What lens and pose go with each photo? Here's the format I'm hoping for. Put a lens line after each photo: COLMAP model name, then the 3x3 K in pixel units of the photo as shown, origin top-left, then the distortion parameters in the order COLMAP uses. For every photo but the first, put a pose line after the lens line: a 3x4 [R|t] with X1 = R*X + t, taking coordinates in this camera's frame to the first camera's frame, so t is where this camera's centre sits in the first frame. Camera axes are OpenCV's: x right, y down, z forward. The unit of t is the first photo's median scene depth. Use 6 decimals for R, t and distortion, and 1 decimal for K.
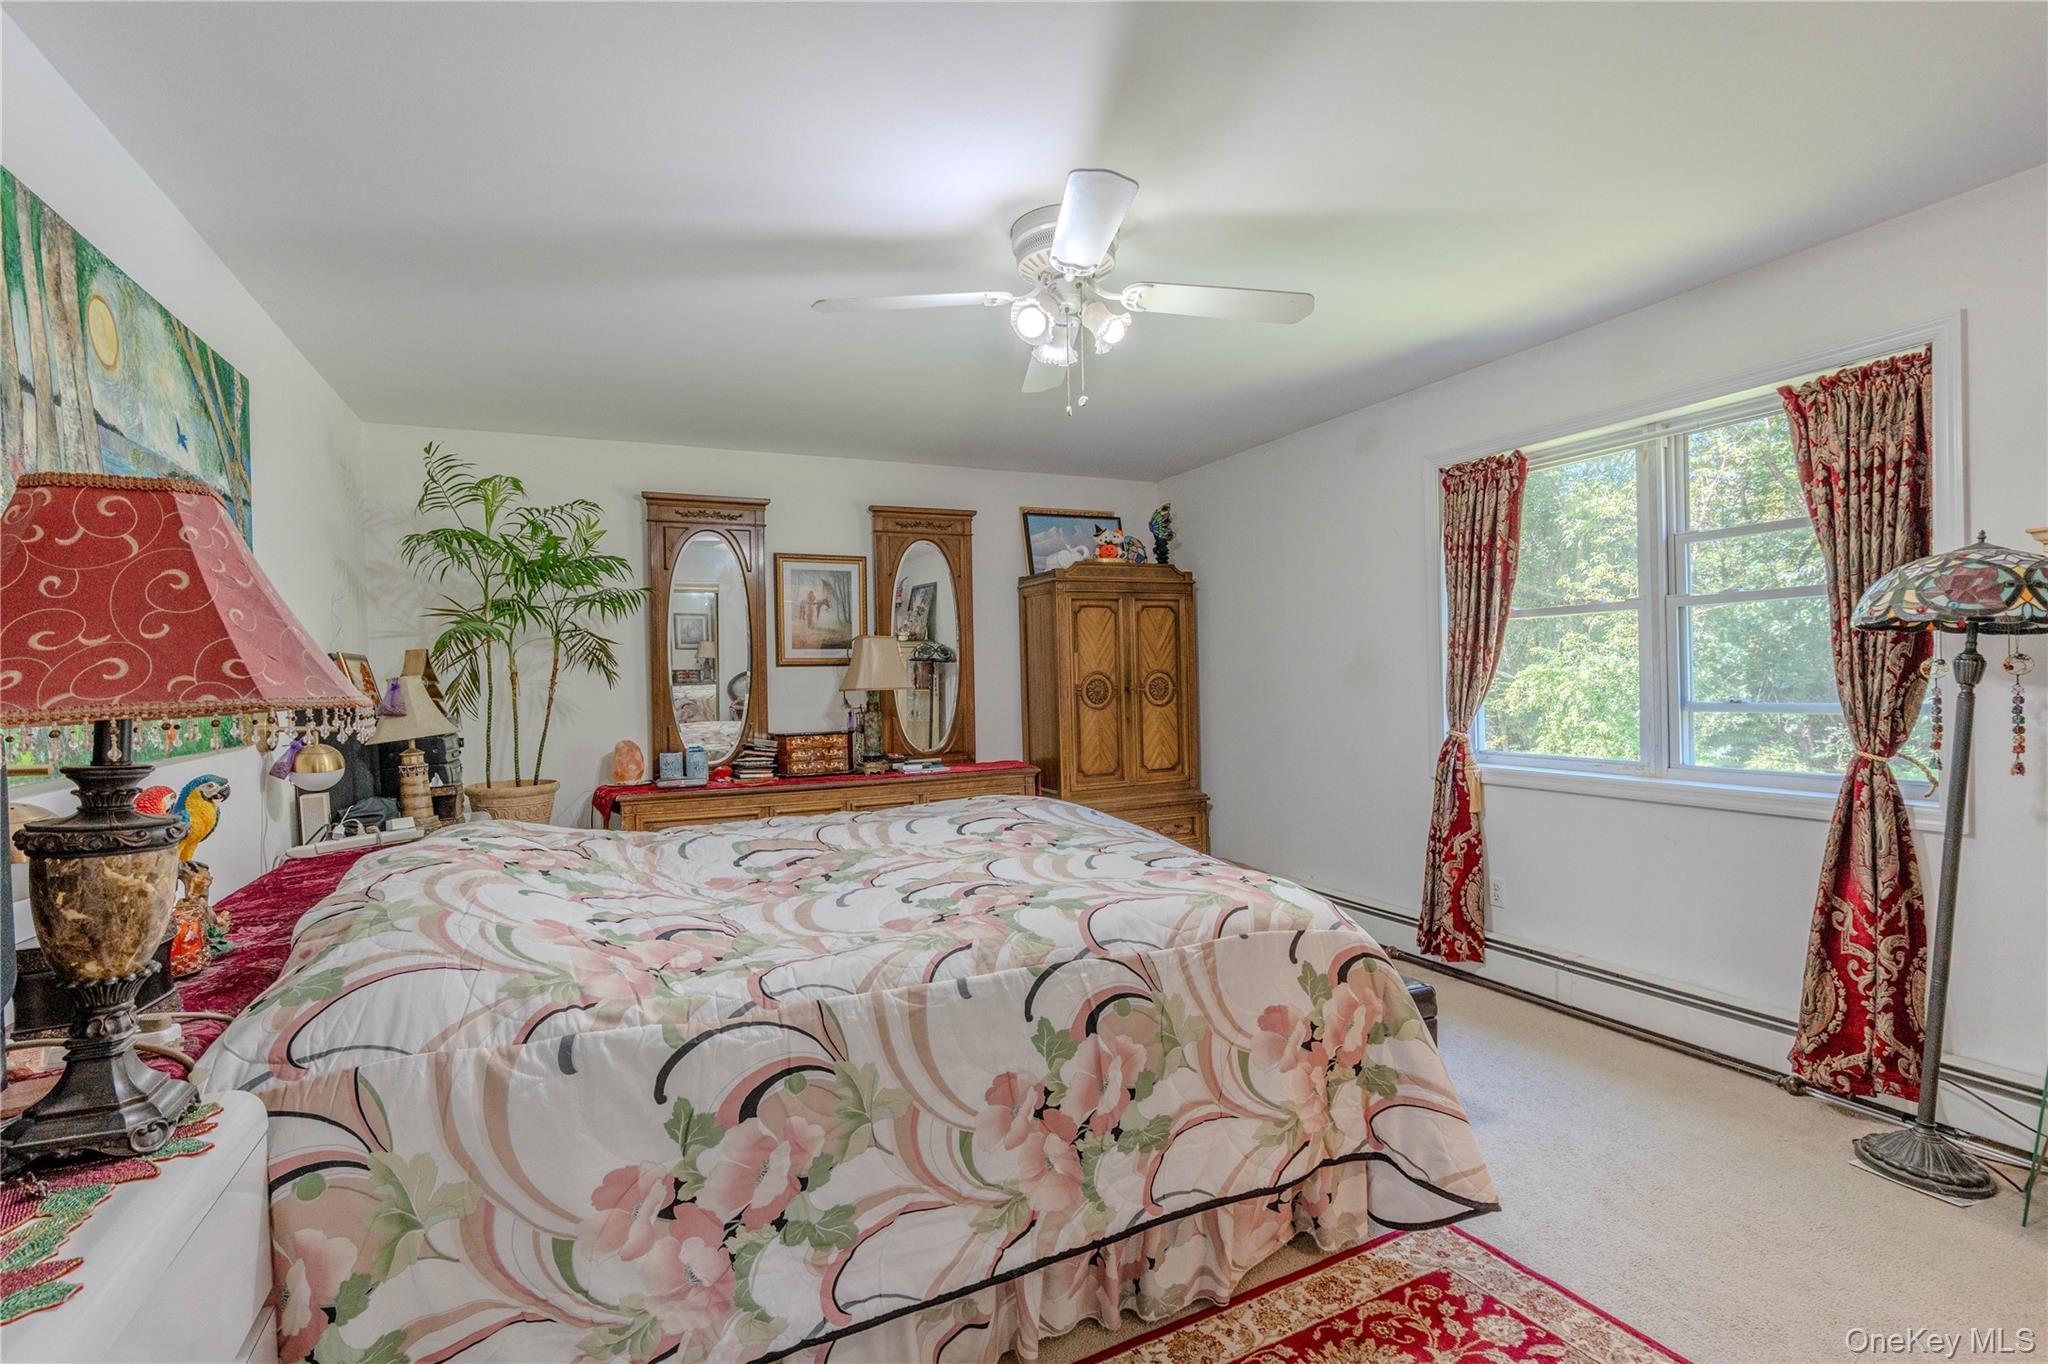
lens RADIAL K [[935.8, 0, 1027.7], [0, 935.8, 686.4], [0, 0, 1]] dist [-0.008212, 0.001467]
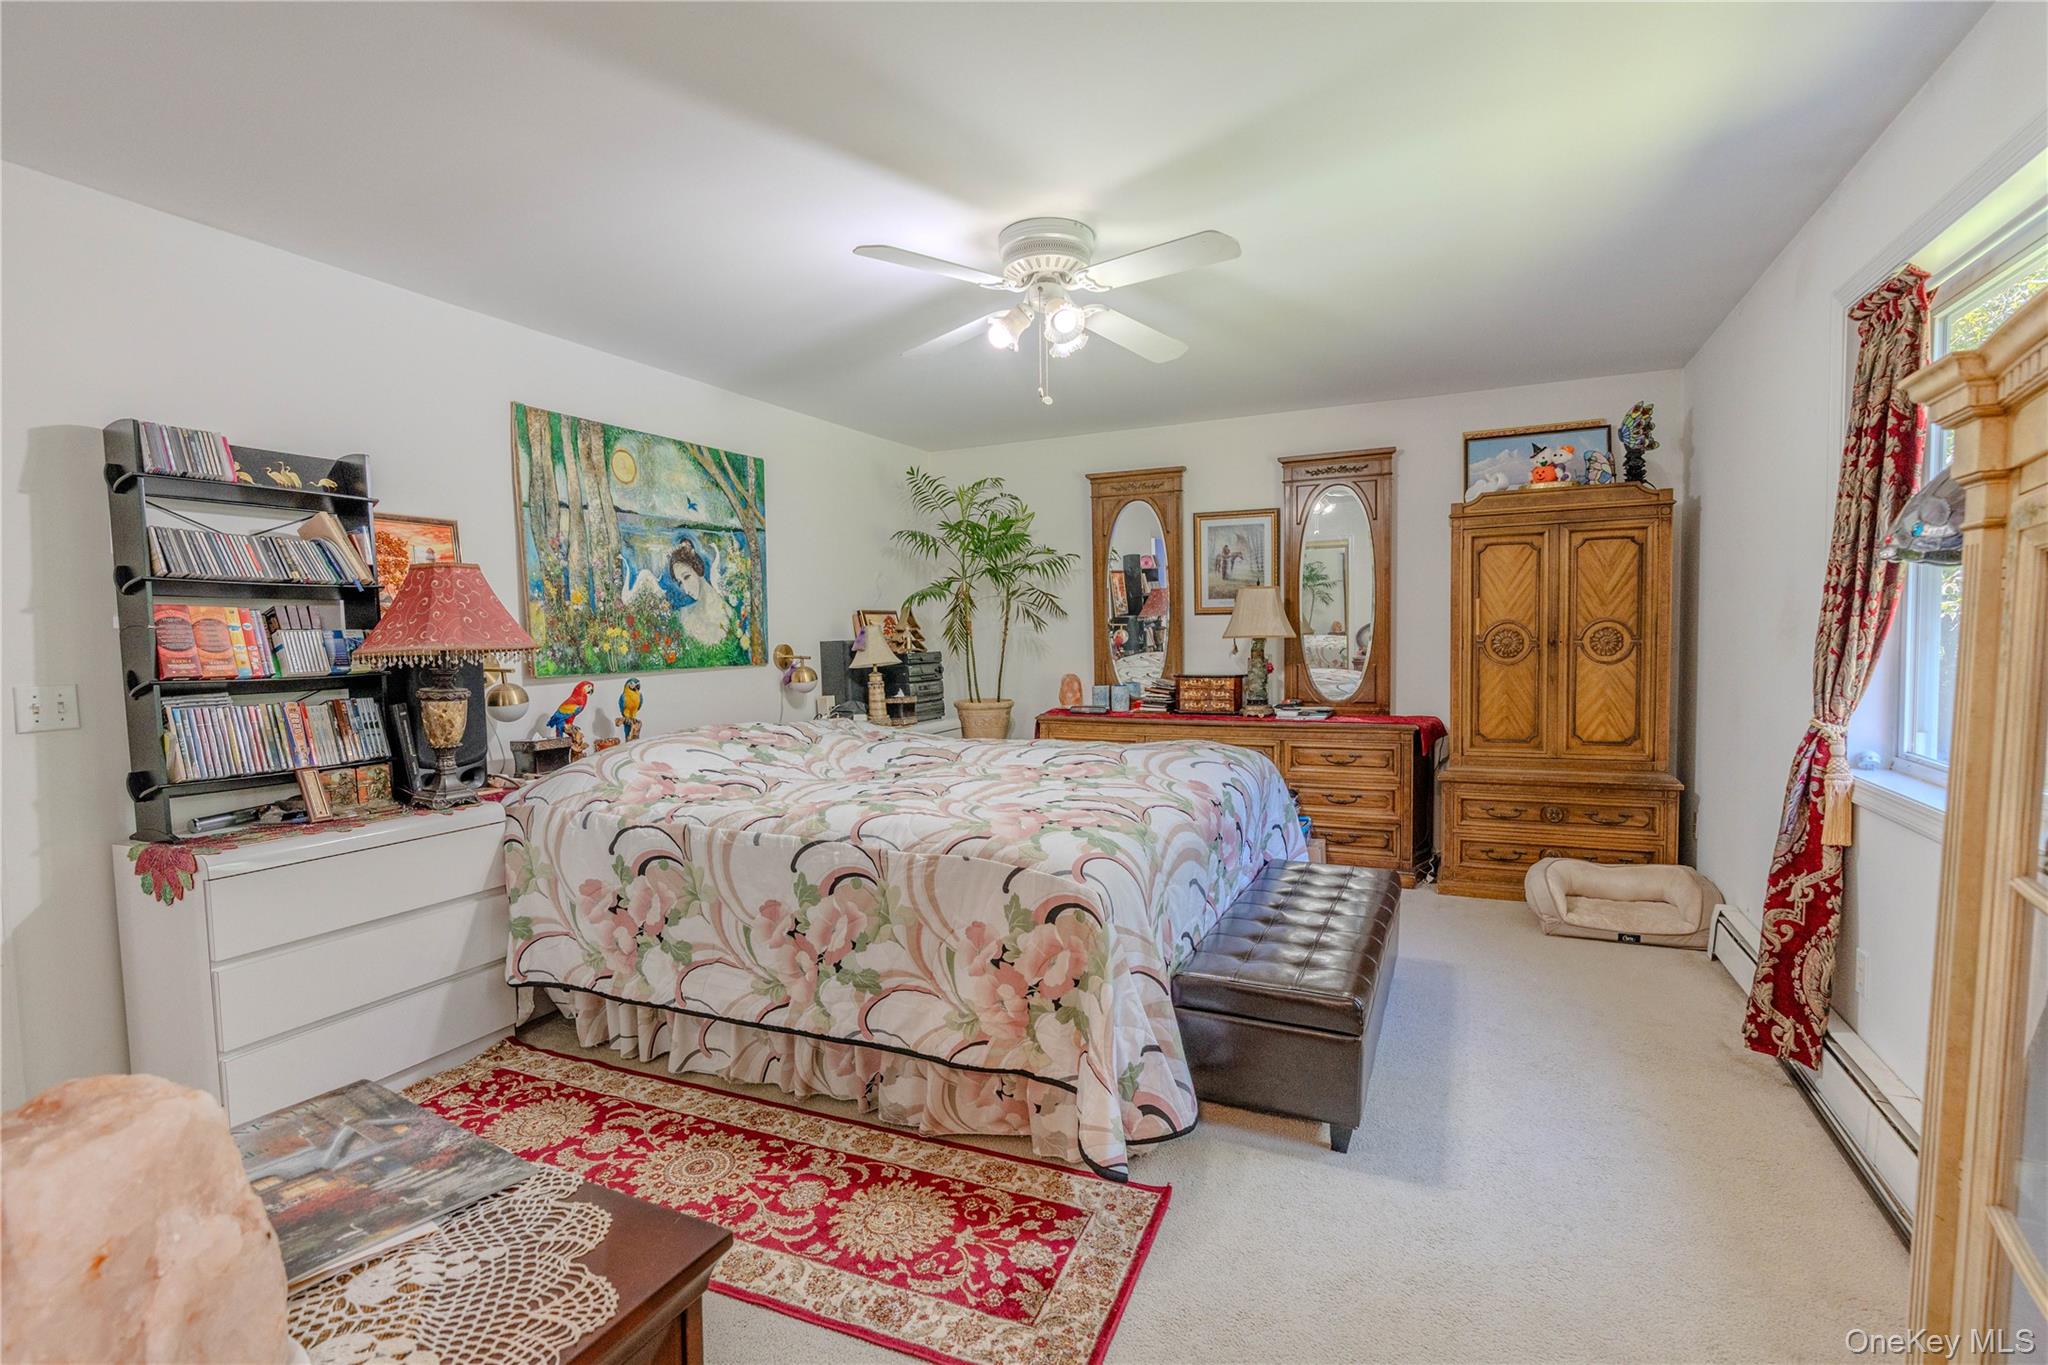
lens RADIAL K [[935.8, 0, 1027.7], [0, 935.8, 686.9], [0, 0, 1]] dist [-0.008212, 0.001467]
pose [[0.640869, 0.058552, -0.765414, 0.828070], [-0.005321, 0.997402, 0.071843, -0.025758], [0.767632, -0.041970, 0.639515, 0.215036]]
